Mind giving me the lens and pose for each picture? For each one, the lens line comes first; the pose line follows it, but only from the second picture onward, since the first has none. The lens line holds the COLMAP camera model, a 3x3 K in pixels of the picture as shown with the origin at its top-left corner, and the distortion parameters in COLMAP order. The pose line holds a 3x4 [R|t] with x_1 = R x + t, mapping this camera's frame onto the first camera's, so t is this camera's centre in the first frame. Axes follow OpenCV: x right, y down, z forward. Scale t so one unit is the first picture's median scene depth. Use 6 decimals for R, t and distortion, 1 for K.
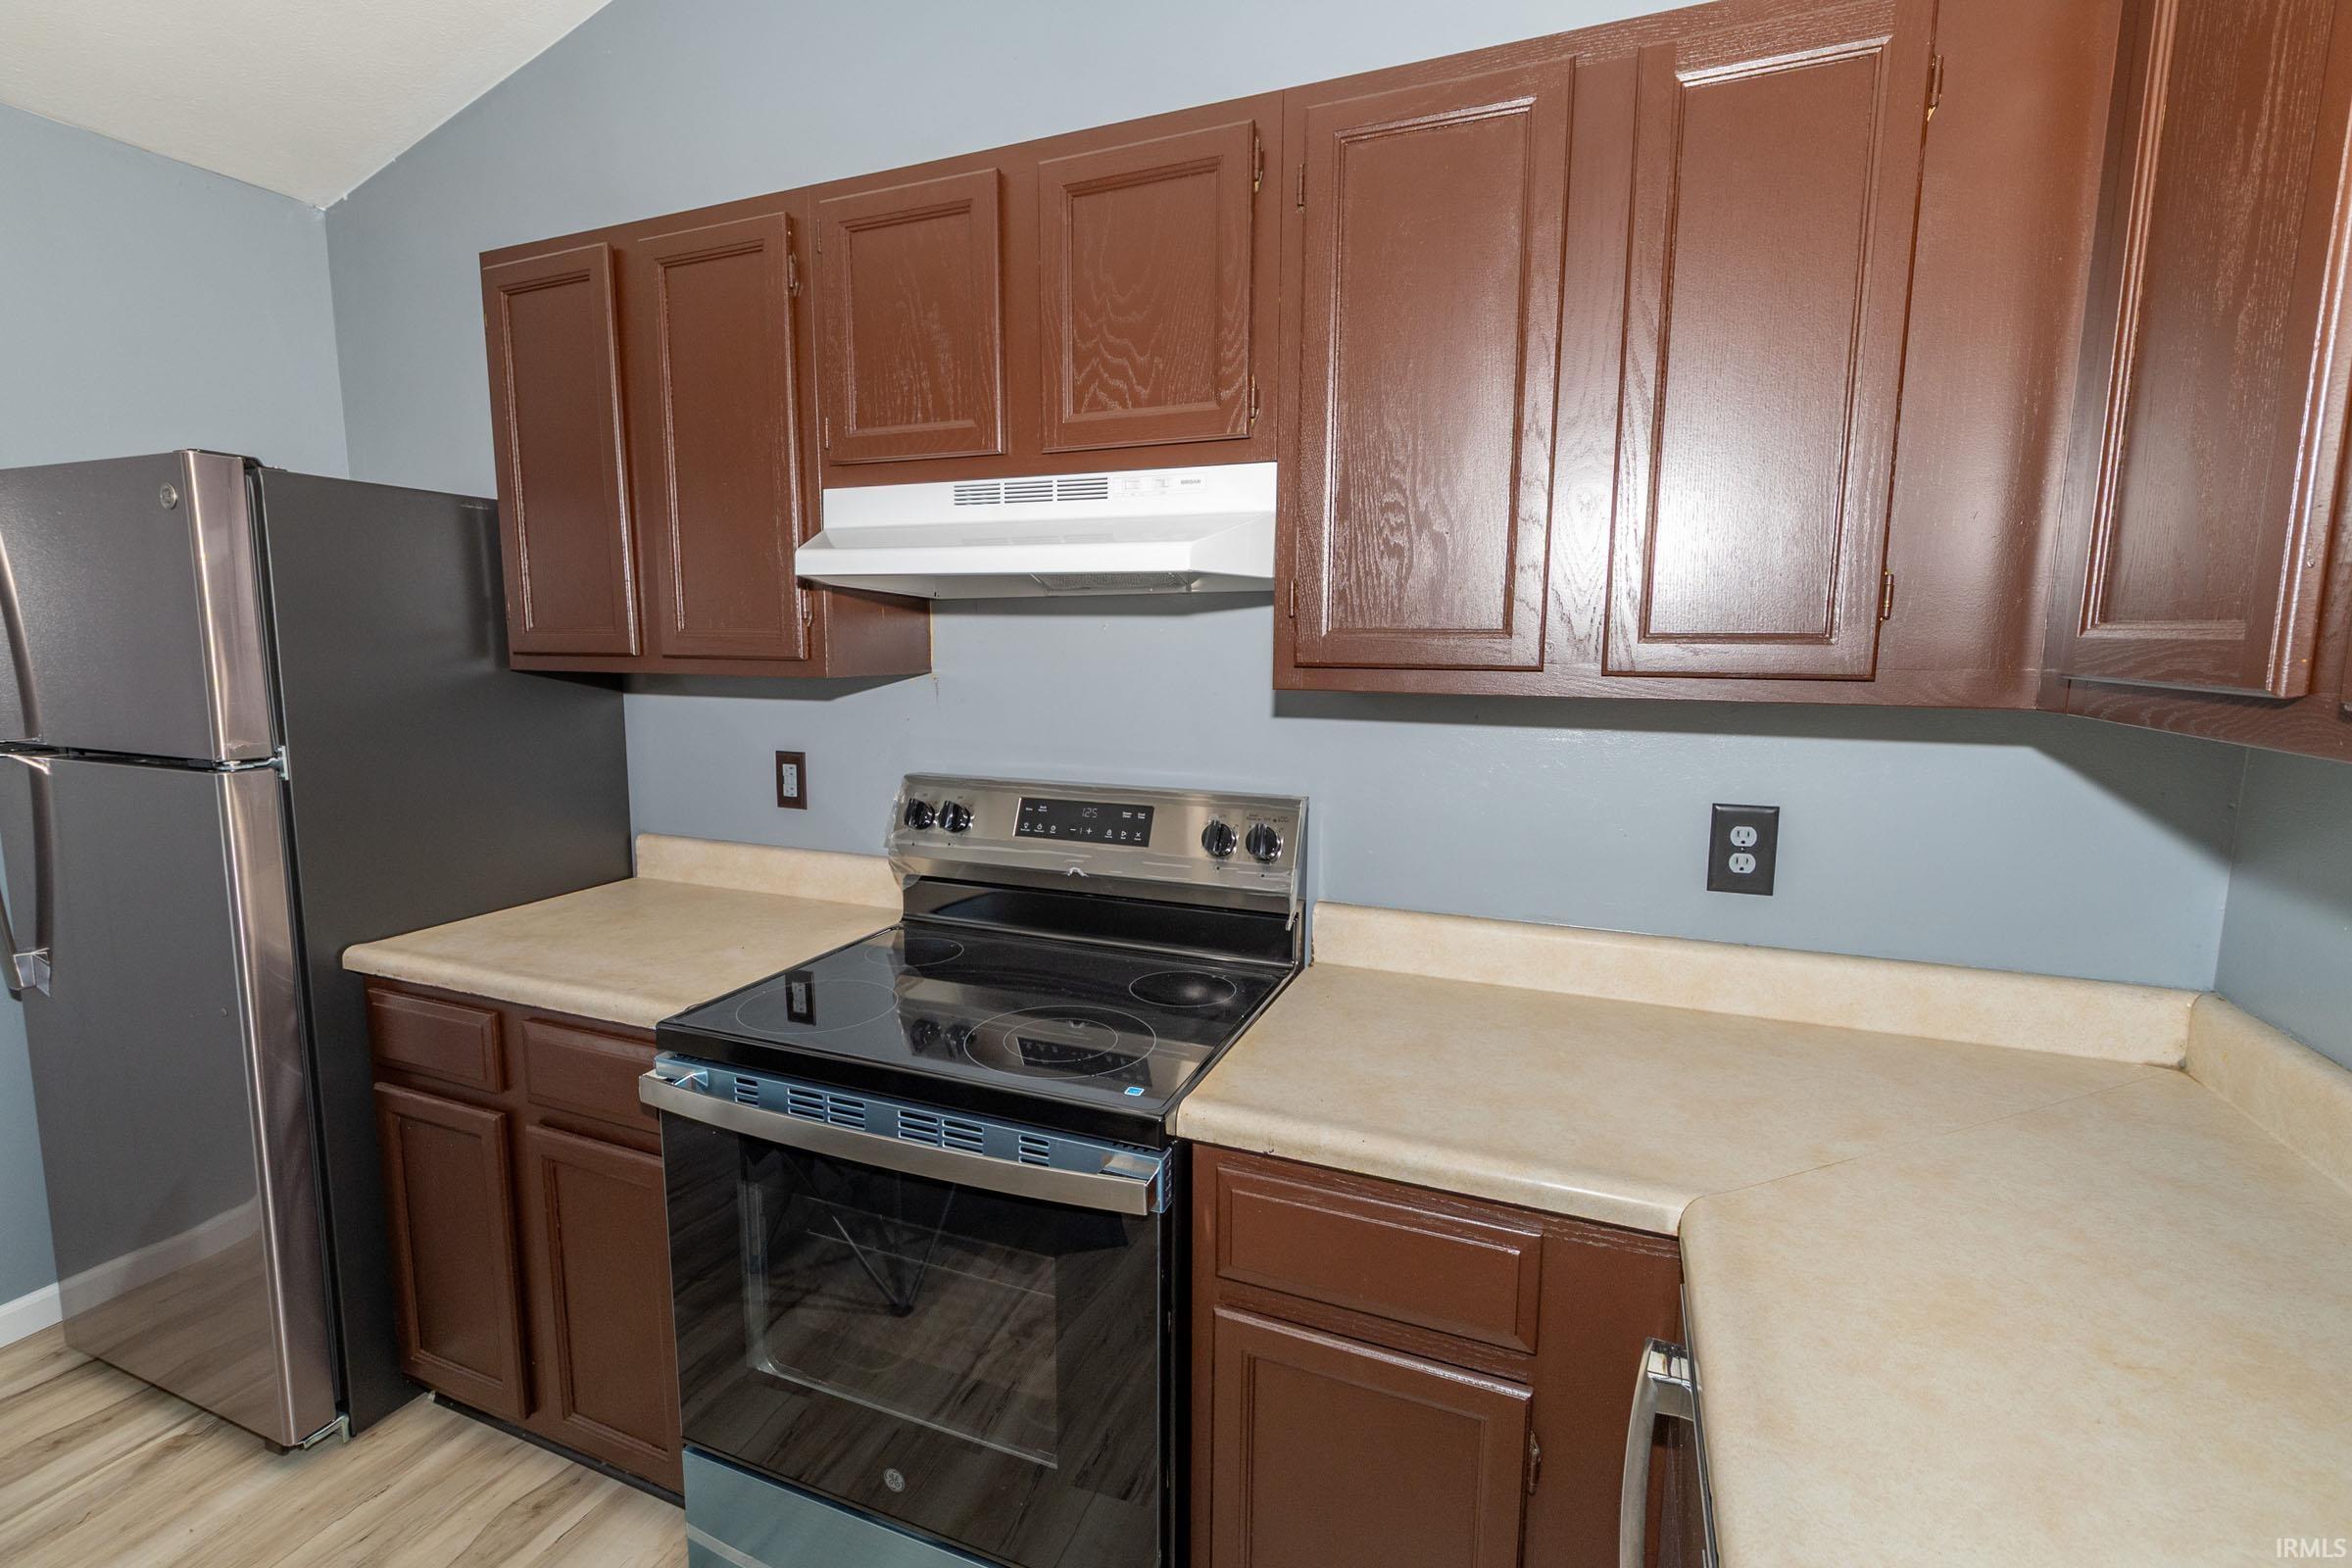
lens RADIAL K [[1044.7, 0, 1155.6], [0, 1044.7, 780.9], [0, 0, 1]] dist [0.007004, -0.000720]
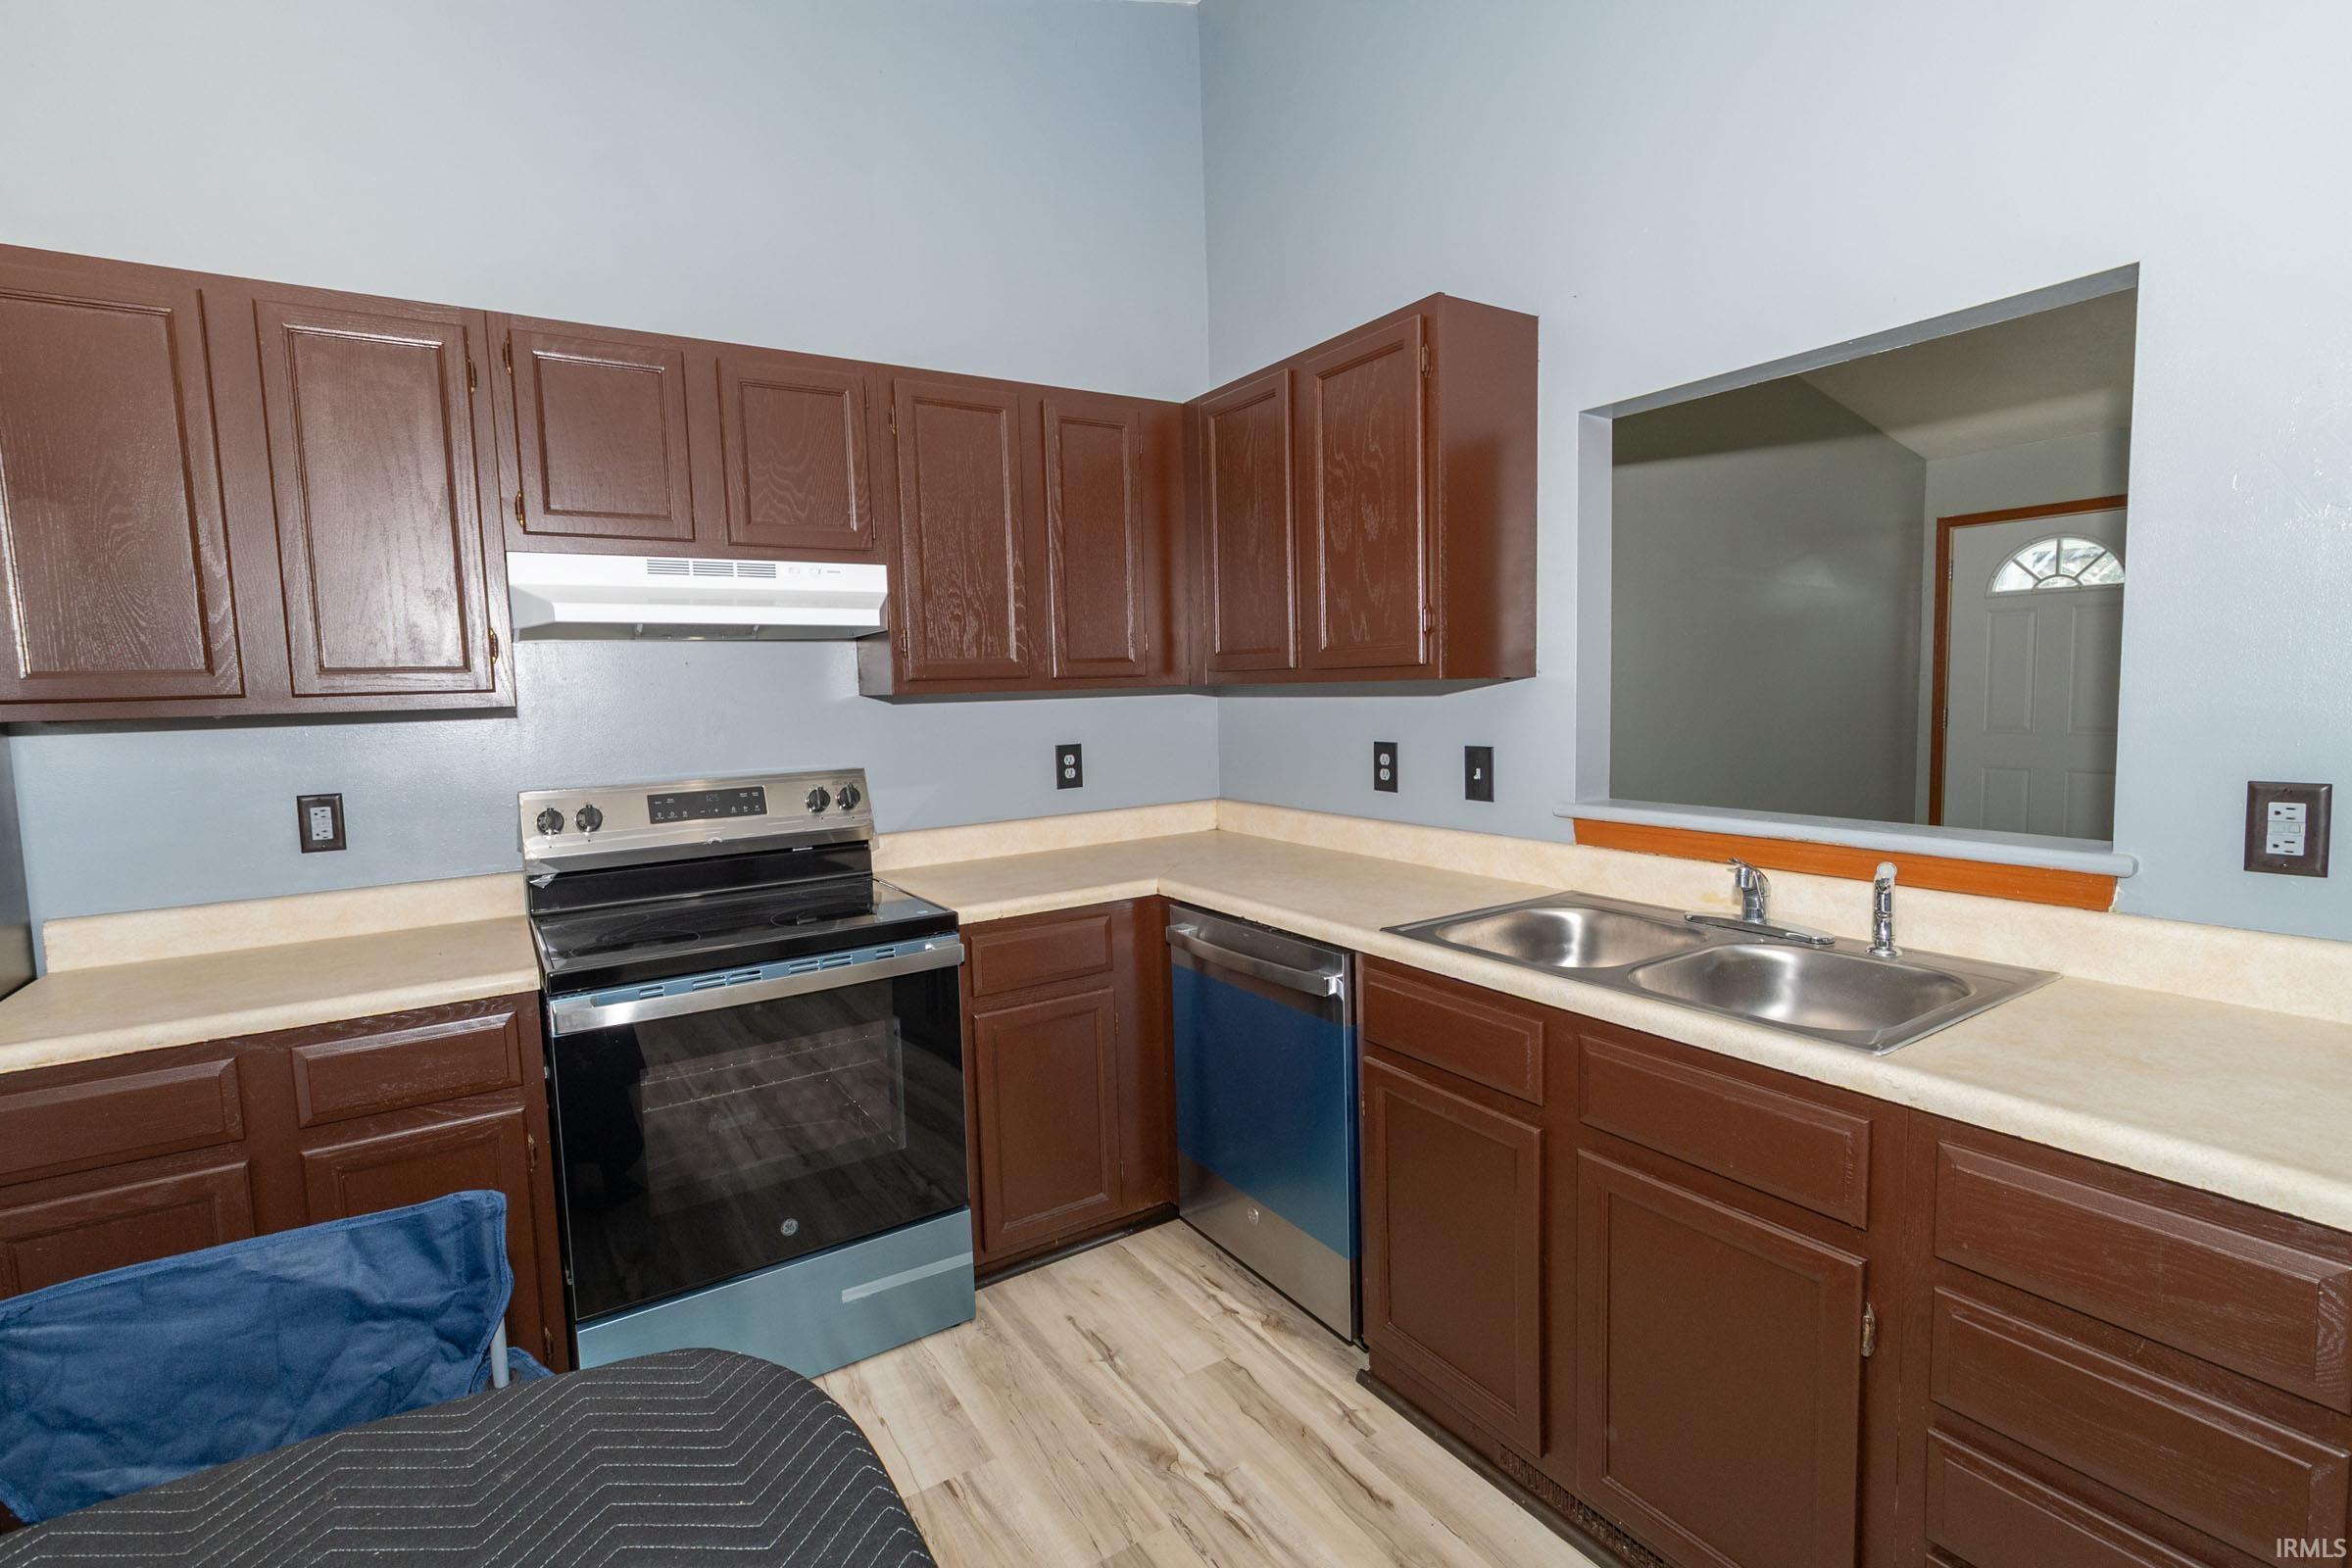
lens RADIAL K [[1044.7, 0, 1155.6], [0, 1044.7, 780.9], [0, 0, 1]] dist [0.007004, -0.000720]
pose [[0.582572, -0.100802, 0.806504, -0.889499], [0.144121, 0.989367, 0.019553, 0.070277], [-0.799899, 0.104843, 0.590906, -0.298975]]
